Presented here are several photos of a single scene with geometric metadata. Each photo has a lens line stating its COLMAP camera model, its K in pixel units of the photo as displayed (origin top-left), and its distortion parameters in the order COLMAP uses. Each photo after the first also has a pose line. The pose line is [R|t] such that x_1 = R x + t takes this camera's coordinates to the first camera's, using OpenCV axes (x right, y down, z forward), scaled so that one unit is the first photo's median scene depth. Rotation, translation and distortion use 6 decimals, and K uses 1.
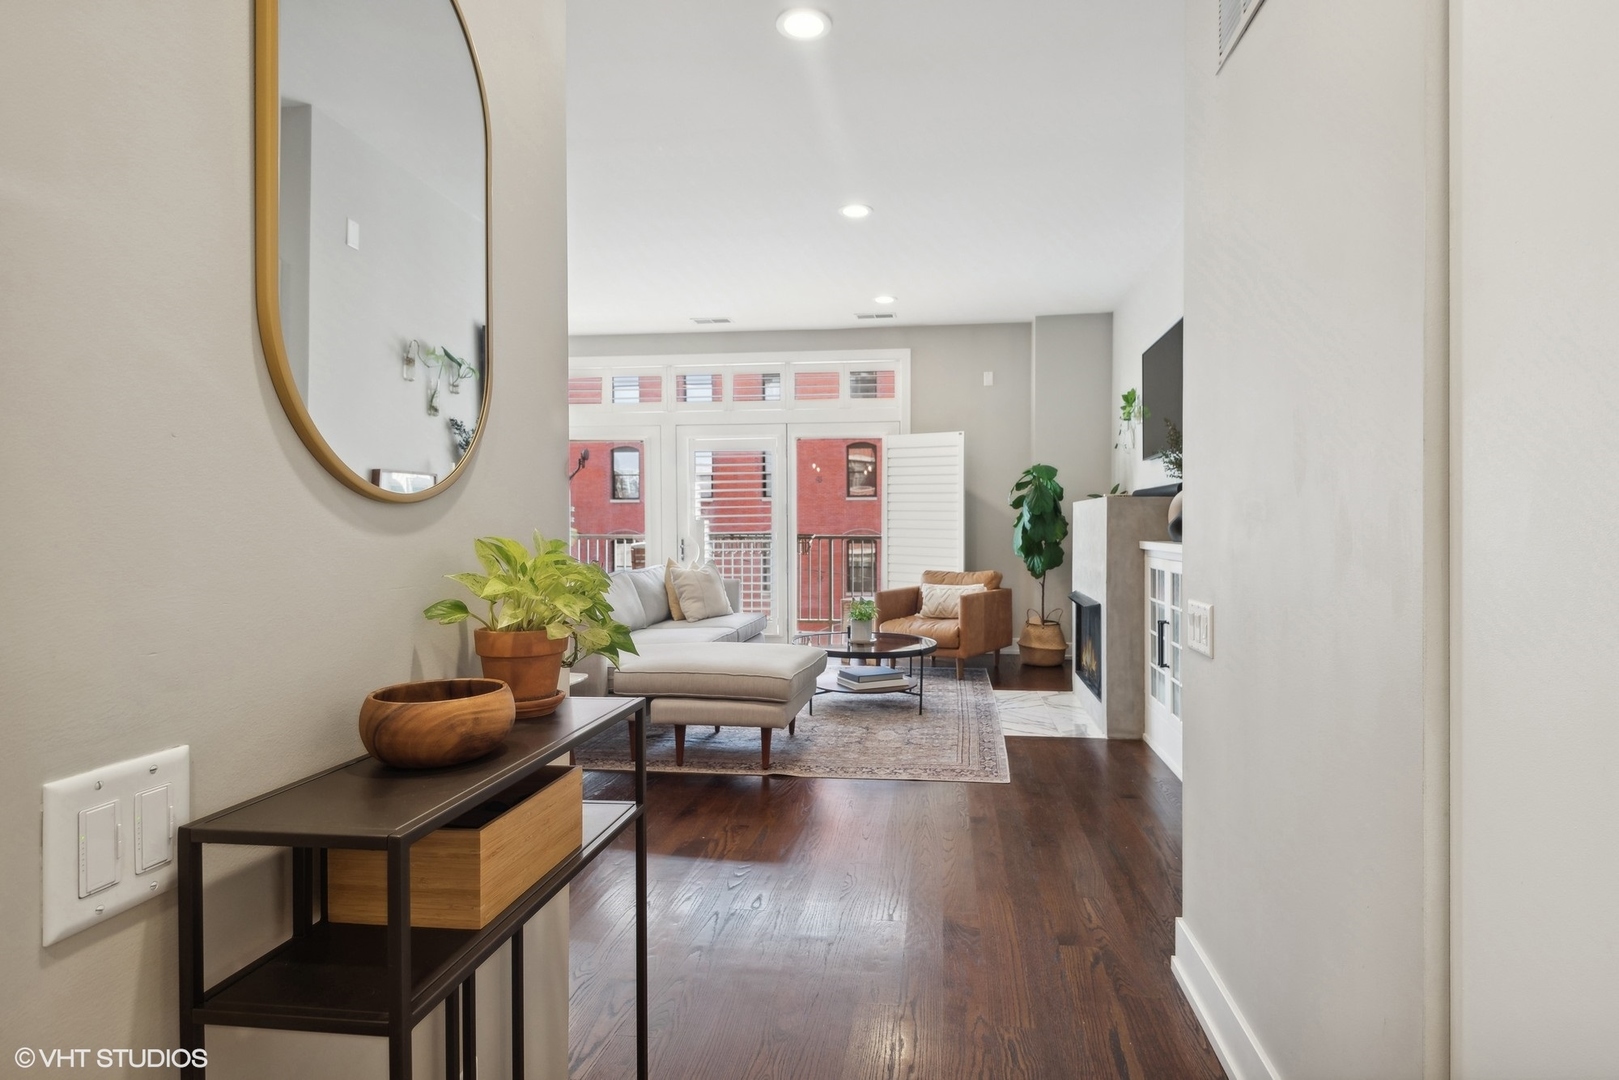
lens RADIAL K [[847.9, 0, 837.7], [0, 847.9, 532.3], [0, 0, 1]] dist [0.023889, -0.015063]
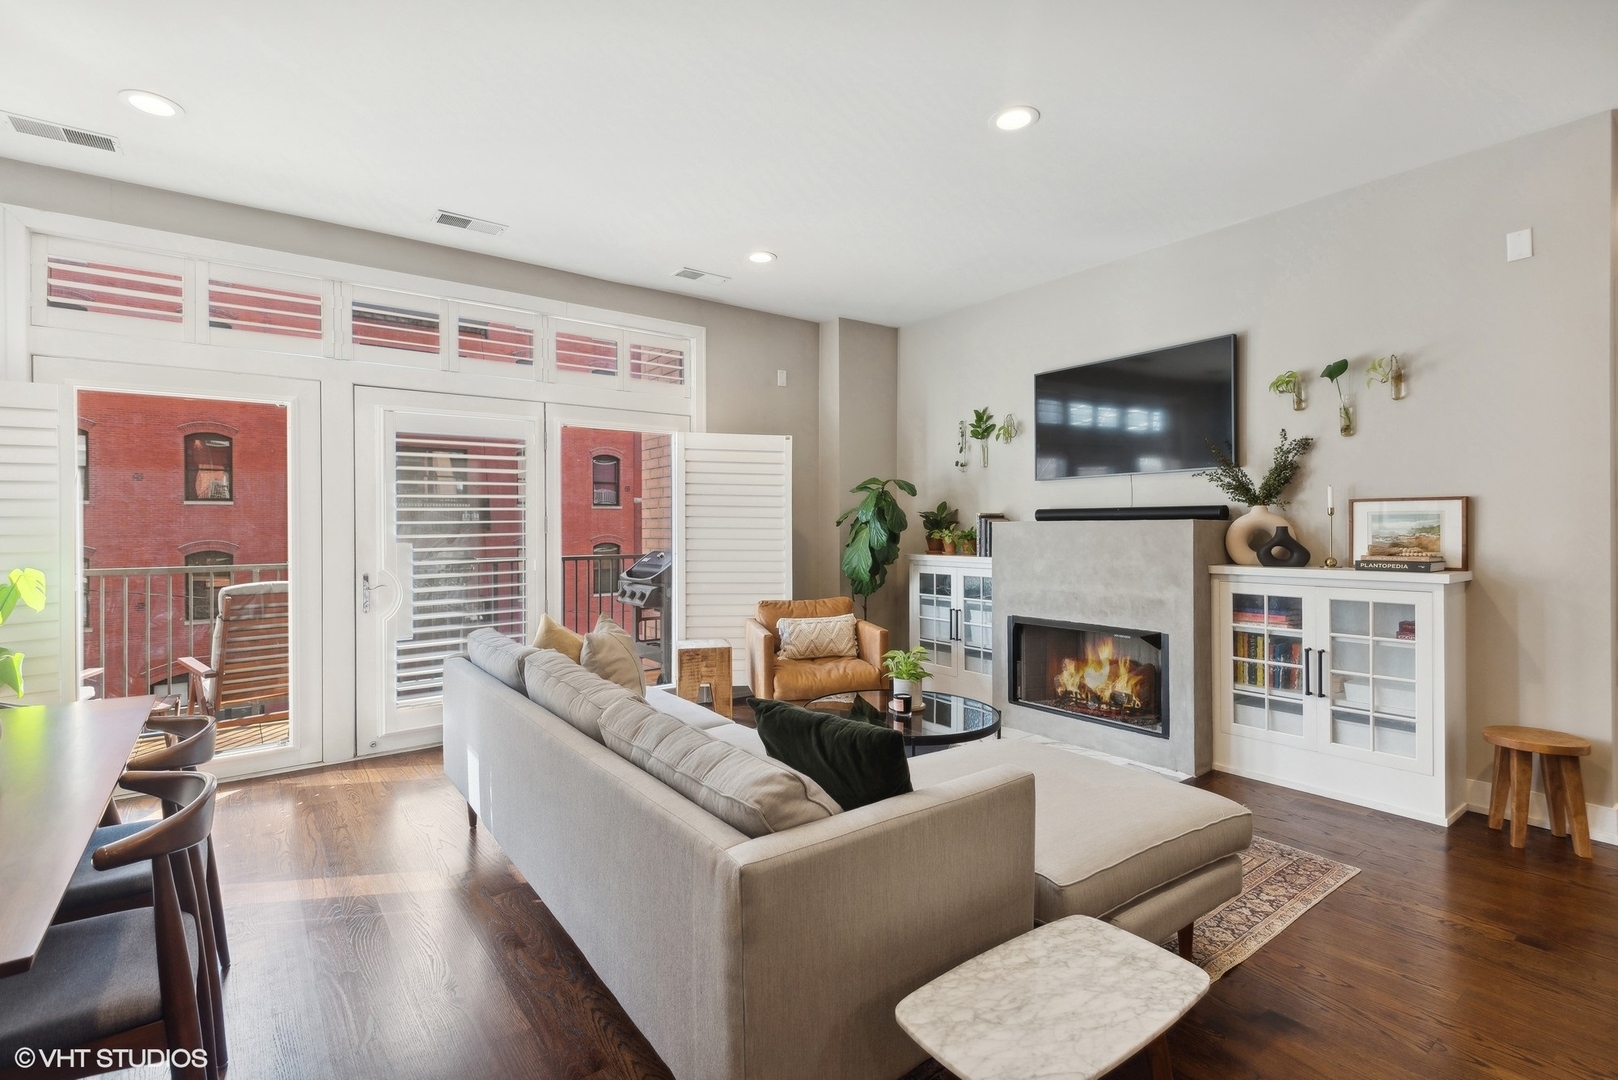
lens RADIAL K [[756.7, 0, 770.2], [0, 756.7, 522.4], [0, 0, 1]] dist [0.031485, -0.015165]
pose [[0.723046, -0.001359, 0.690798, -0.426514], [0.013272, 0.999841, -0.011924, -0.024521], [-0.690672, 0.017790, 0.722949, 0.504003]]
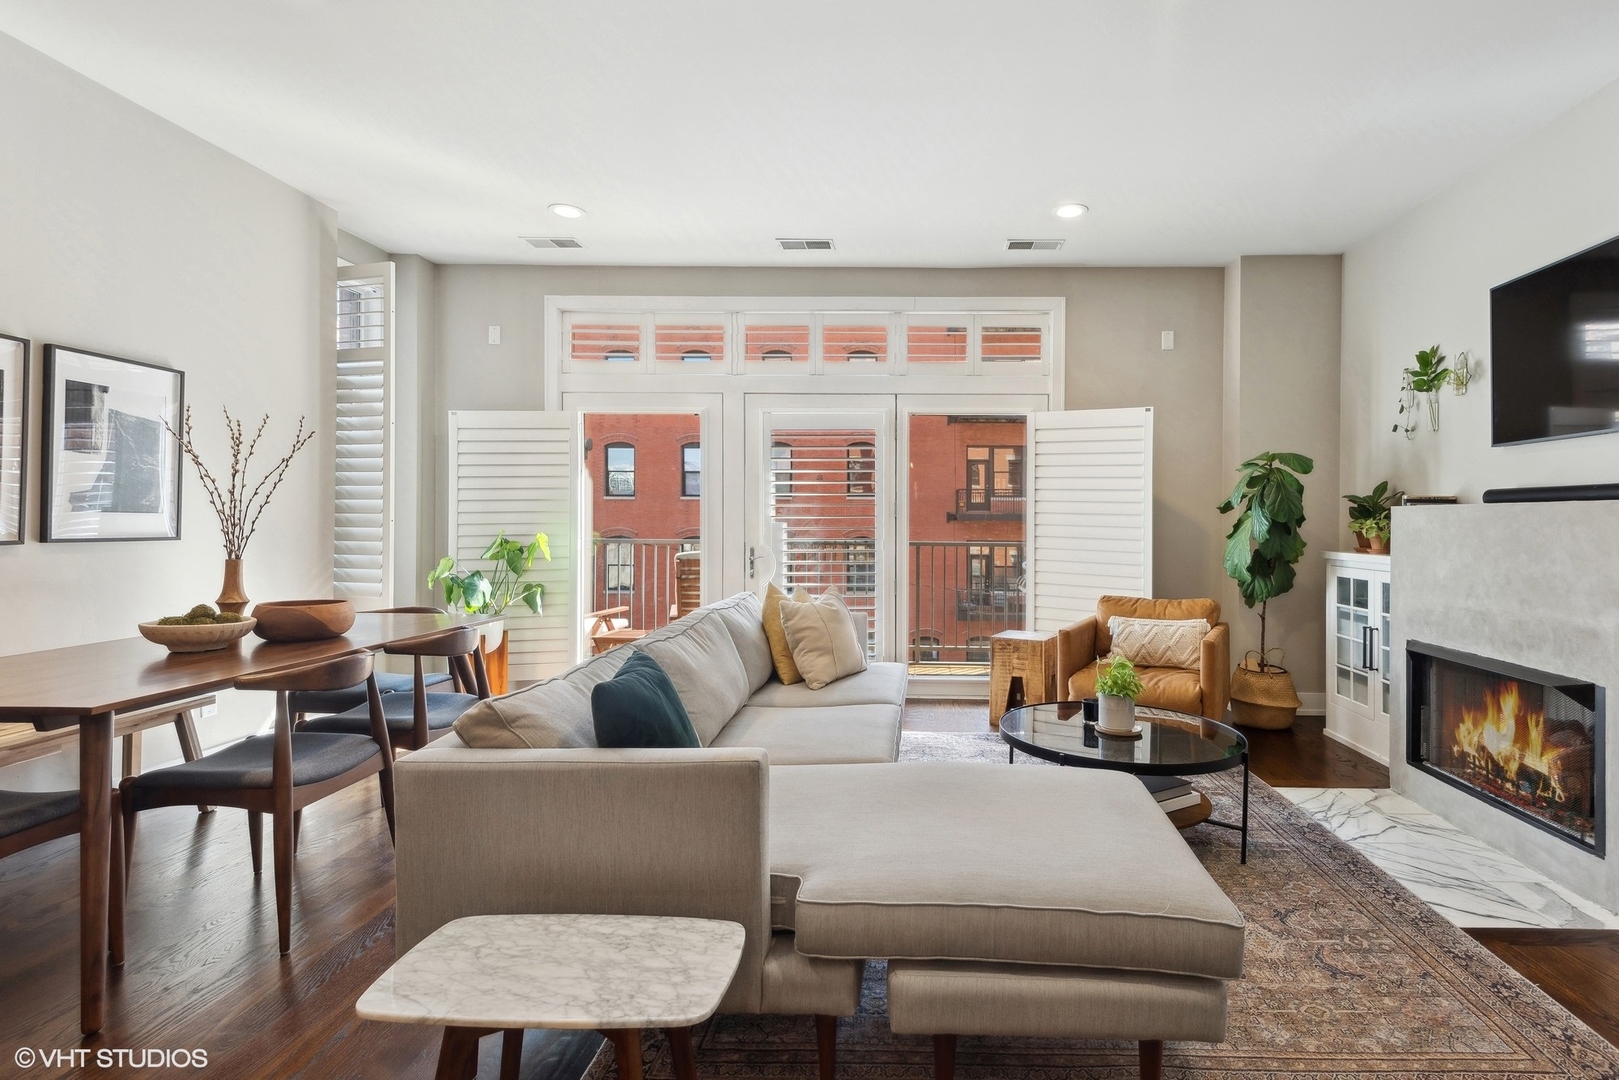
lens RADIAL K [[757.1, 0, 883.0], [0, 757.1, 546.3], [0, 0, 1]] dist [0.031485, -0.015165]
pose [[0.994788, 0.008055, 0.101649, -0.163120], [-0.010410, 0.999689, 0.022649, -0.011727], [-0.101435, -0.023589, 0.994562, 0.394057]]
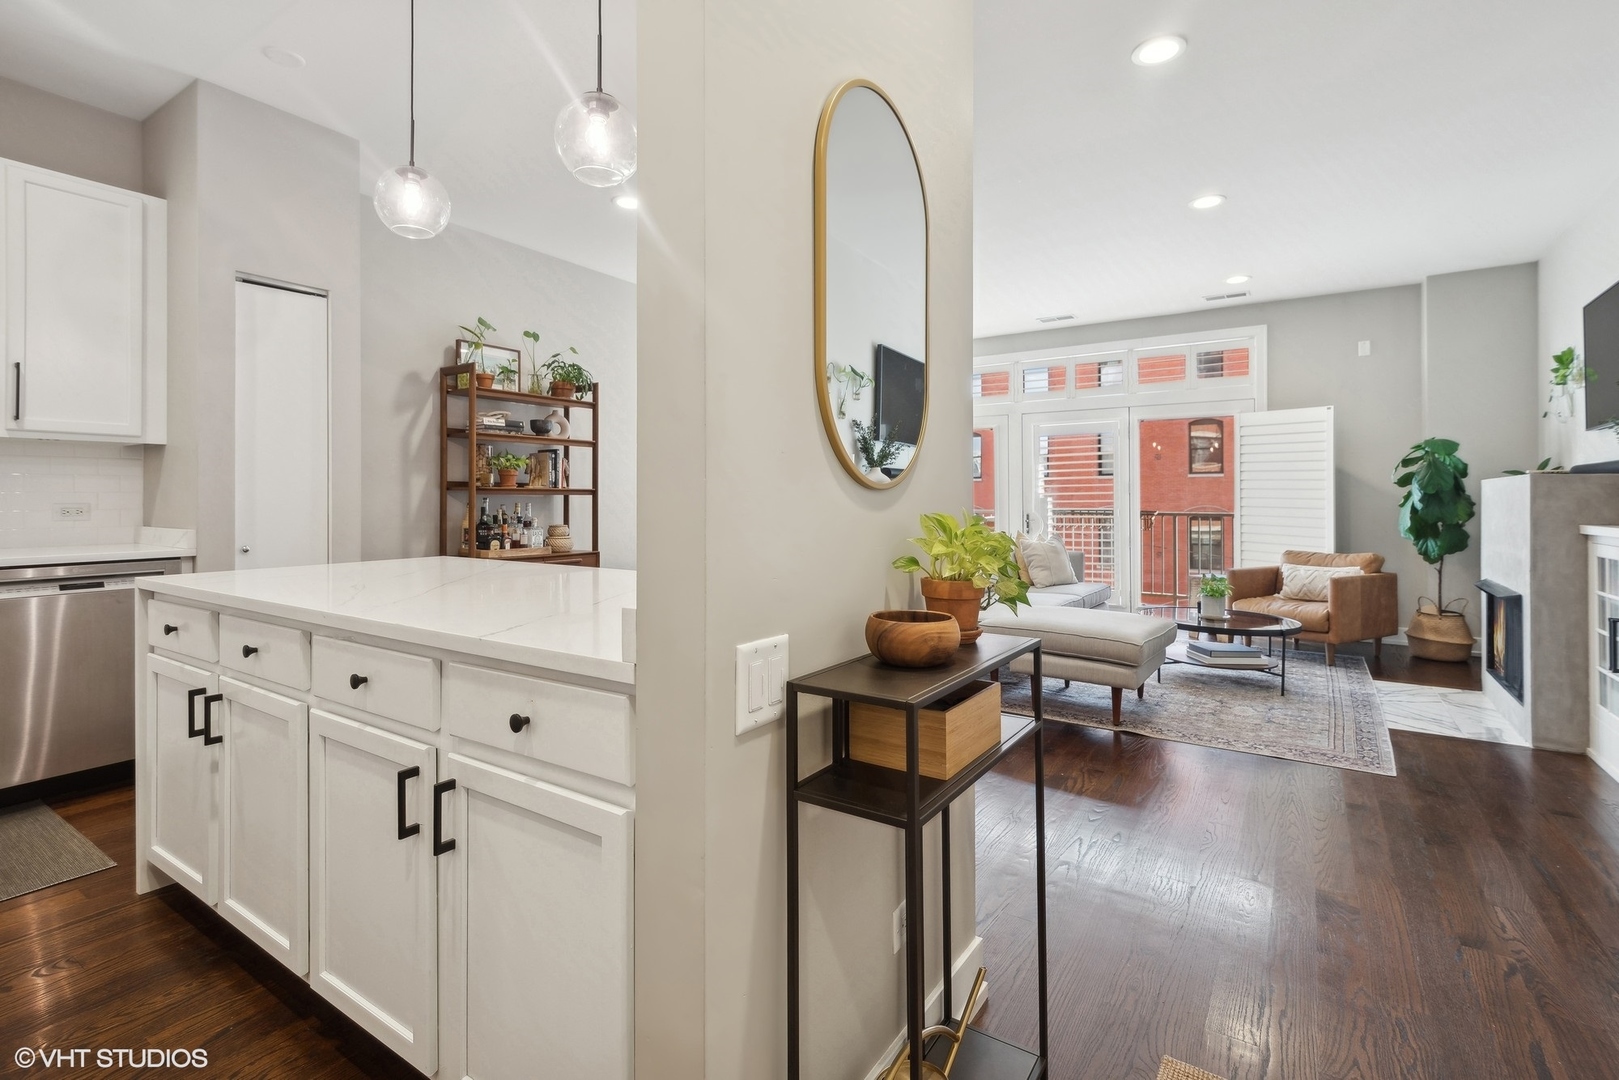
lens RADIAL K [[757.1, 0, 803.0], [0, 757.1, 489.1], [0, 0, 1]] dist [0.031485, -0.015165]
pose [[0.897778, -0.000190, -0.440449, -0.008313], [-0.010200, 0.999723, -0.021223, -0.000923], [0.440331, 0.023546, 0.897527, -0.040376]]
